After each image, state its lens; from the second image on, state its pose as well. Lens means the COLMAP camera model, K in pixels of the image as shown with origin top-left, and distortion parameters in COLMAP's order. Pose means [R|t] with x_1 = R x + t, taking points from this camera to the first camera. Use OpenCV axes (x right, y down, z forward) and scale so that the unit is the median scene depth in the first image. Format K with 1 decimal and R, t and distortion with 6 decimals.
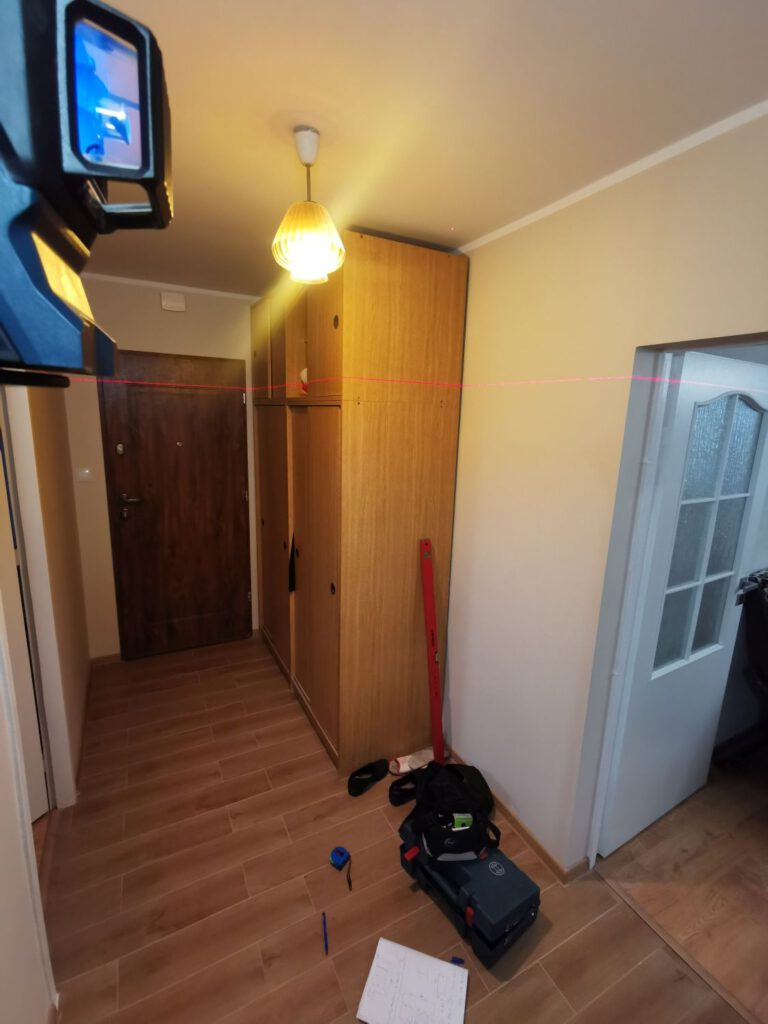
lens RADIAL K [[468.8, 0, 387.0], [0, 468.8, 510.5], [0, 0, 1]] dist [-0.014830, 0.014809]
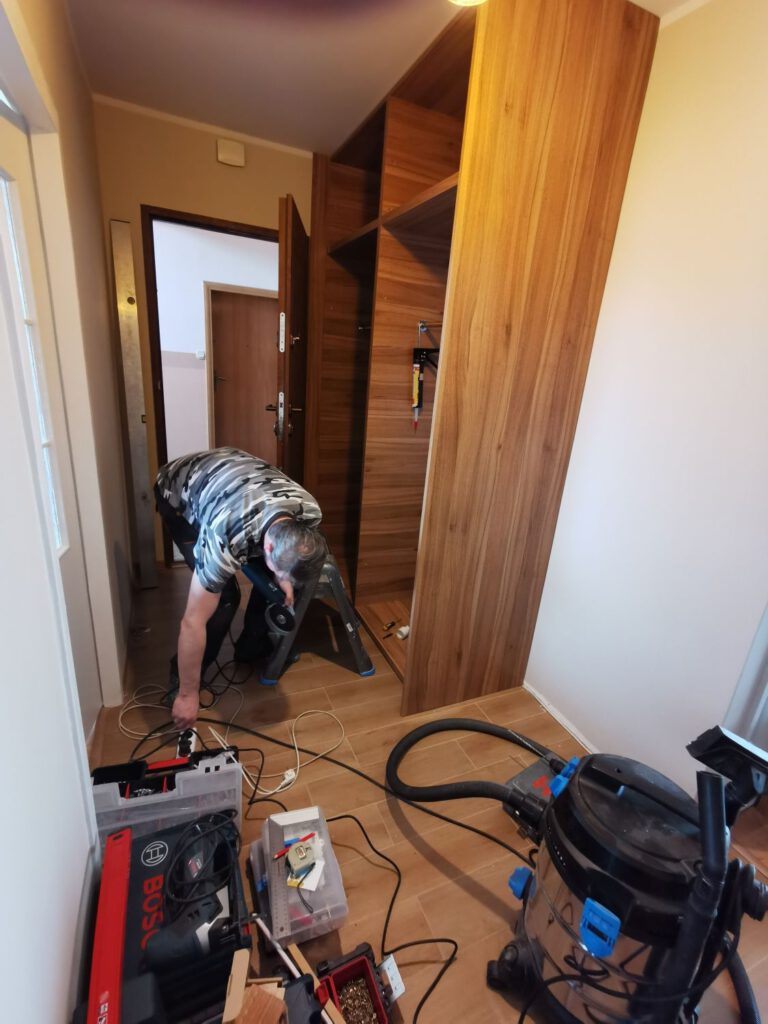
lens RADIAL K [[468.8, 0, 387.0], [0, 468.8, 510.5], [0, 0, 1]] dist [-0.014830, 0.014809]
pose [[0.996334, 0.066961, -0.053245, -0.131914], [-0.060917, 0.992283, 0.108001, 0.122236], [0.060066, -0.104361, 0.992724, 0.166077]]
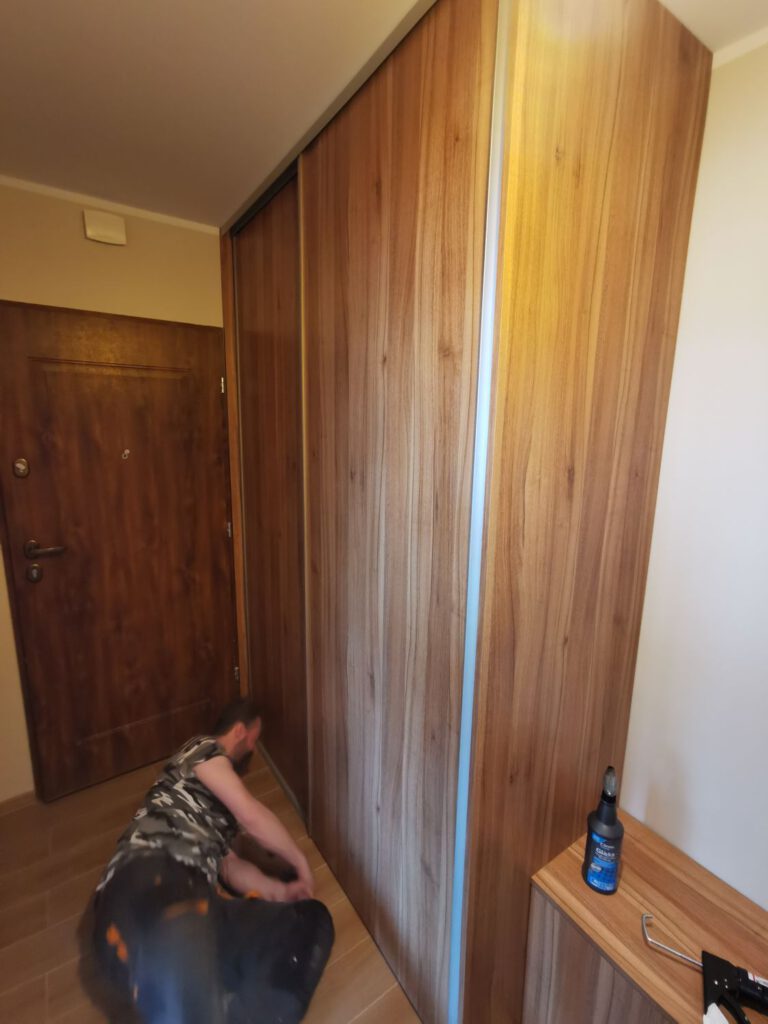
lens RADIAL K [[468.8, 0, 387.0], [0, 468.8, 510.5], [0, 0, 1]] dist [-0.014830, 0.014809]
pose [[0.993190, -0.040055, 0.109407, -0.246464], [0.041586, 0.999066, -0.011741, -0.070001], [-0.108835, 0.016211, 0.993928, 0.505855]]
